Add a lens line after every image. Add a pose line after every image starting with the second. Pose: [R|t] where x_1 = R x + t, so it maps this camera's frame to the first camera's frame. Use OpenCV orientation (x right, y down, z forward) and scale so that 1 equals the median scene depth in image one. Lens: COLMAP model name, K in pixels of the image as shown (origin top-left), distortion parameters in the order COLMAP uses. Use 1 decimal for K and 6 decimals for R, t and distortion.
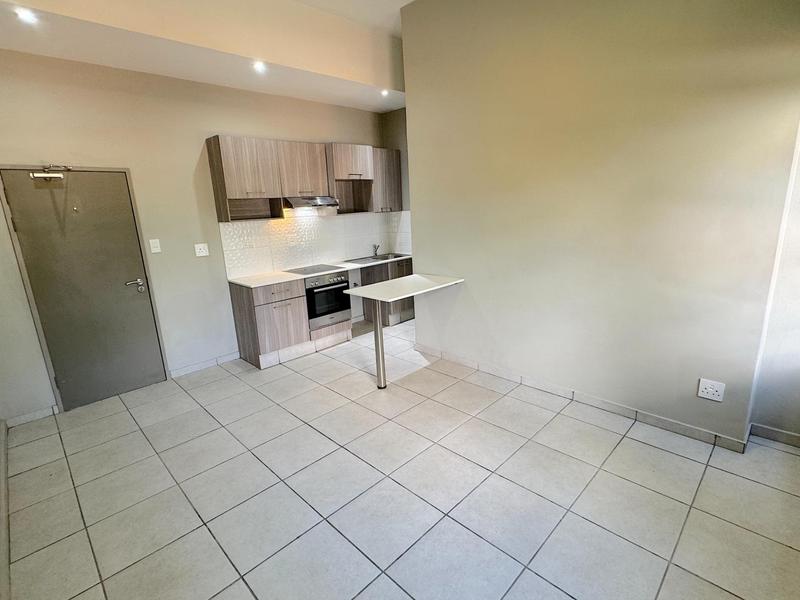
lens RADIAL K [[397.2, 0, 399.1], [0, 397.2, 299.6], [0, 0, 1]] dist [-0.001686, -0.000087]
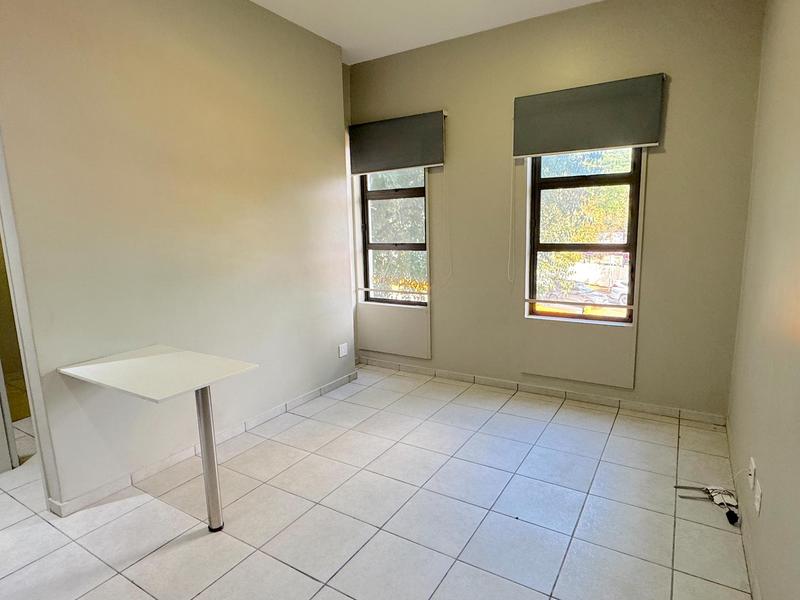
lens RADIAL K [[461.0, 0, 399.5], [0, 461.0, 301.1], [0, 0, 1]] dist [0.002205, 0.000332]
pose [[-0.228919, -0.106182, 0.967637, -0.945149], [0.270137, 0.948062, 0.167941, -0.190396], [-0.935212, 0.299839, -0.188345, 0.958023]]
